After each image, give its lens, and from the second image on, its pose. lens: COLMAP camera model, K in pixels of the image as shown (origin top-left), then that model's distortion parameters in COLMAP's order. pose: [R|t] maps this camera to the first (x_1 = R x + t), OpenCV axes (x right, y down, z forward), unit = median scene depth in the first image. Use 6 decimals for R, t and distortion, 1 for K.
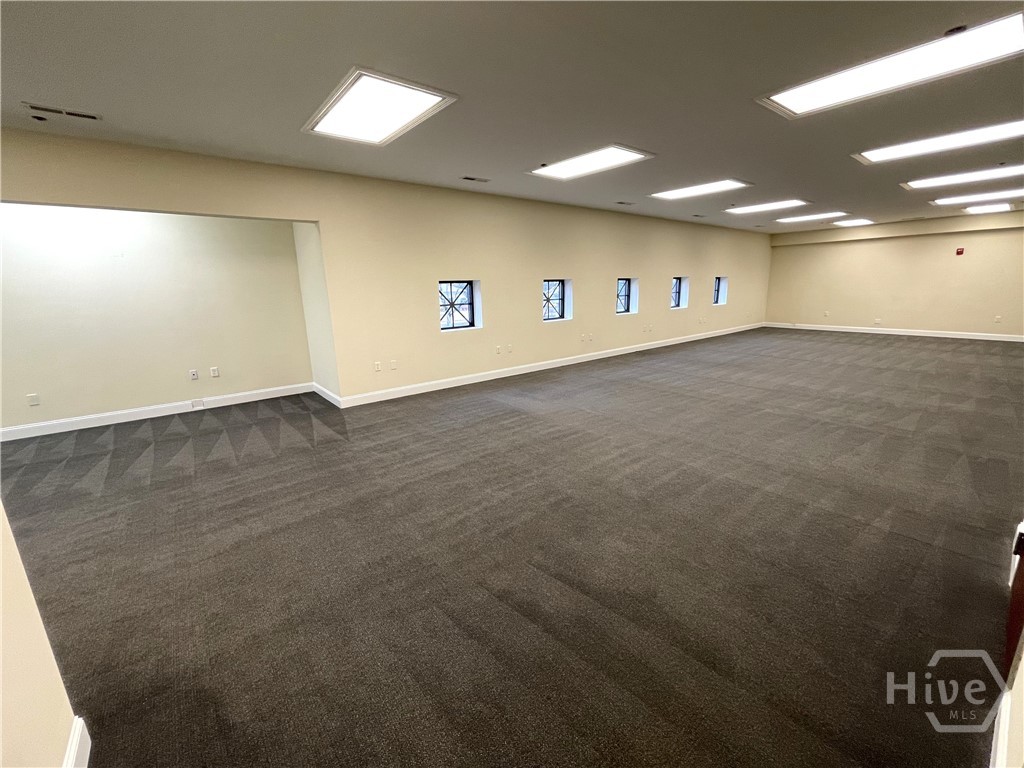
lens RADIAL K [[414.6, 0, 508.5], [0, 414.6, 383.9], [0, 0, 1]] dist [-0.000242, 0.000111]
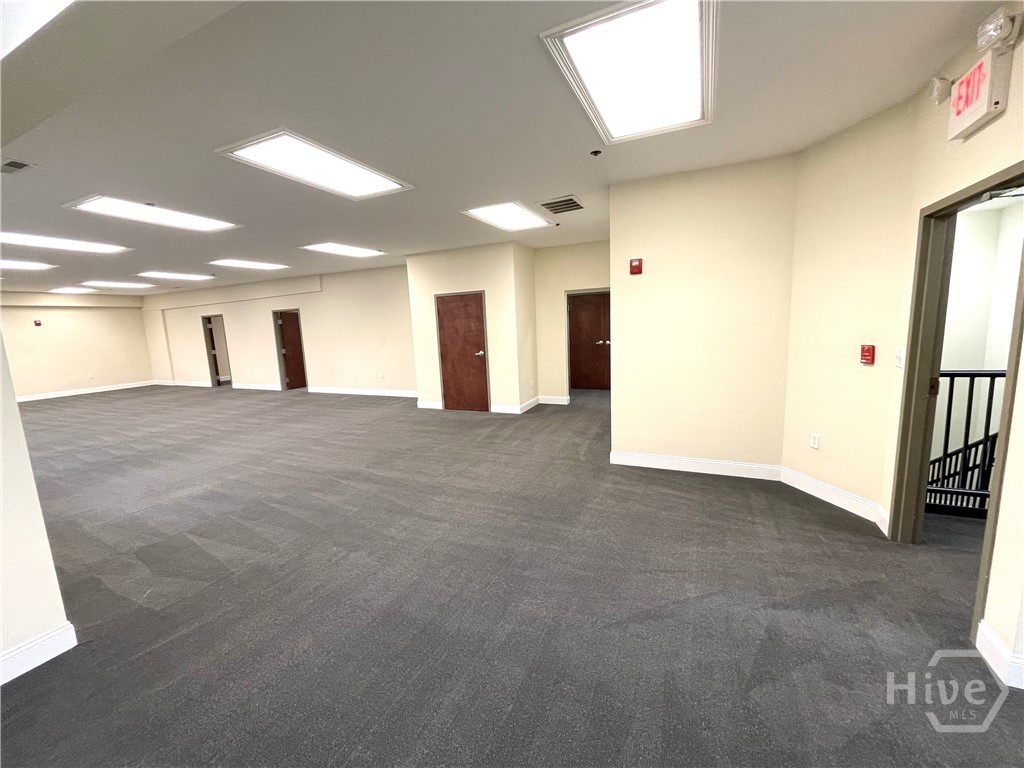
lens RADIAL K [[413.0, 0, 510.1], [0, 413.0, 383.8], [0, 0, 1]] dist [-0.000868, 0.000233]
pose [[-0.441161, -0.091410, 0.892761, -0.937274], [0.257069, 0.940240, 0.223303, -0.159510], [-0.859821, 0.328013, -0.391298, 0.732327]]
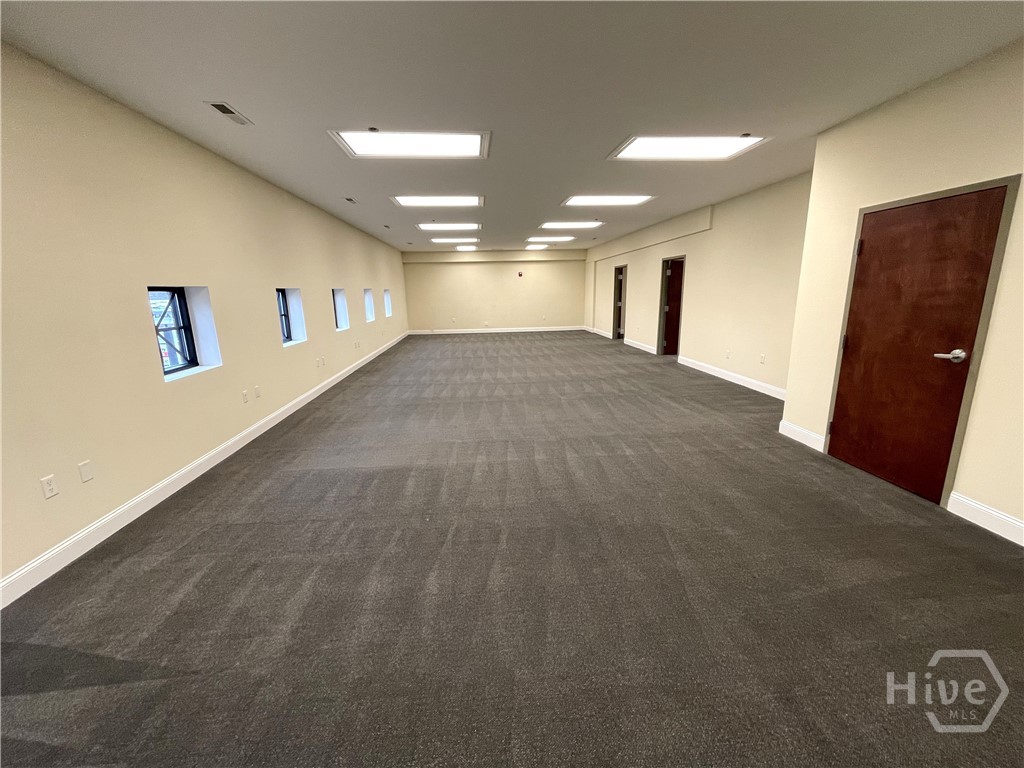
lens RADIAL K [[414.6, 0, 508.5], [0, 414.6, 383.9], [0, 0, 1]] dist [-0.000242, 0.000111]
pose [[0.561343, -0.172473, 0.809411, -0.401070], [0.199511, 0.977399, 0.069904, -0.085808], [-0.803174, 0.122246, 0.583067, 0.396305]]
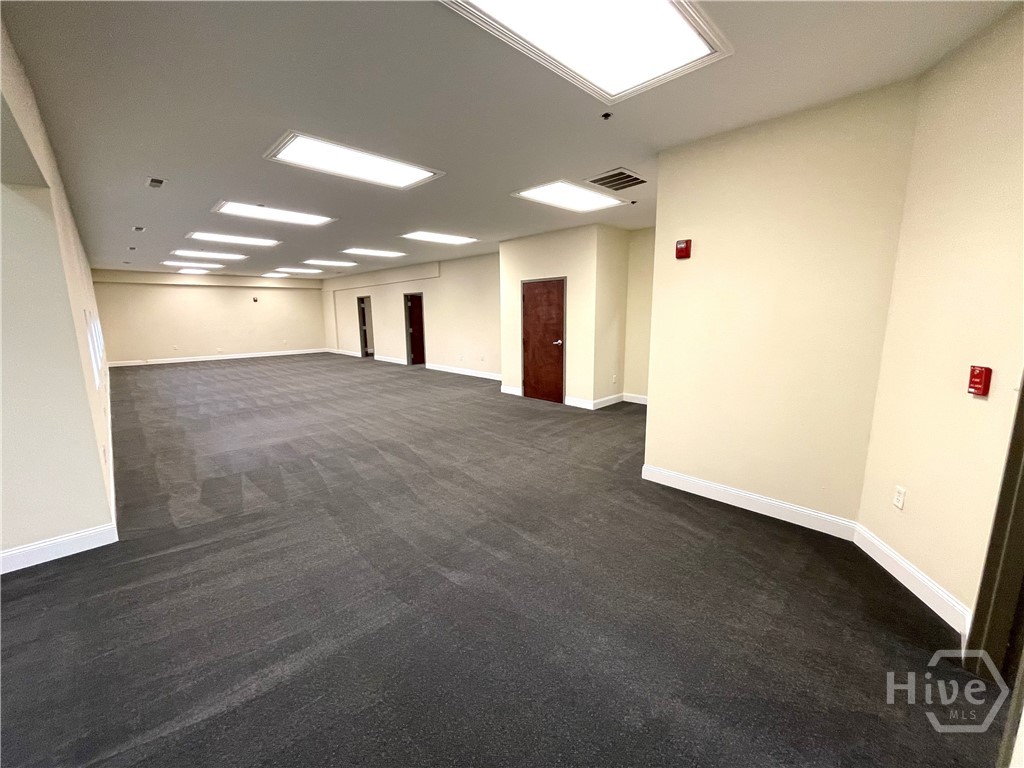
lens RADIAL K [[414.6, 0, 508.5], [0, 414.6, 383.9], [0, 0, 1]] dist [-0.000242, 0.000111]
pose [[-0.089130, -0.147324, 0.985064, -0.969989], [0.240297, 0.956606, 0.164810, -0.104002], [-0.966599, 0.251398, -0.049860, 0.500525]]
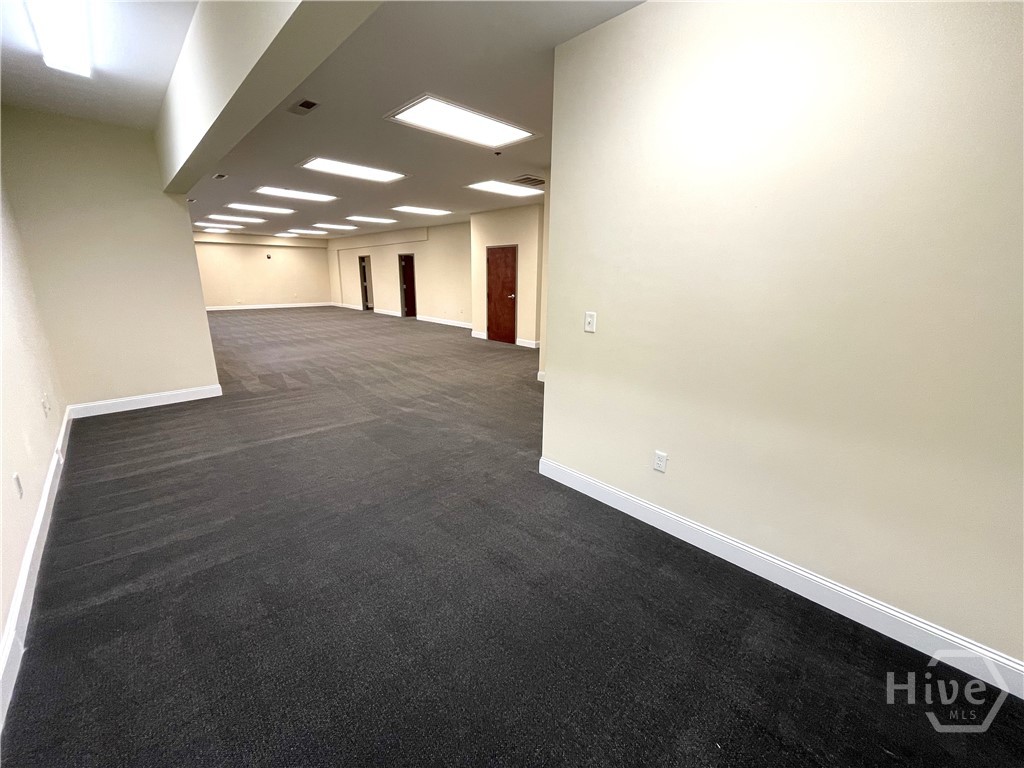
lens RADIAL K [[414.6, 0, 508.5], [0, 414.6, 383.9], [0, 0, 1]] dist [-0.000242, 0.000111]
pose [[-0.076184, -0.234090, 0.969225, -1.408138], [0.219302, 0.944314, 0.245311, -0.055754], [-0.972678, 0.231241, -0.020606, 0.380391]]
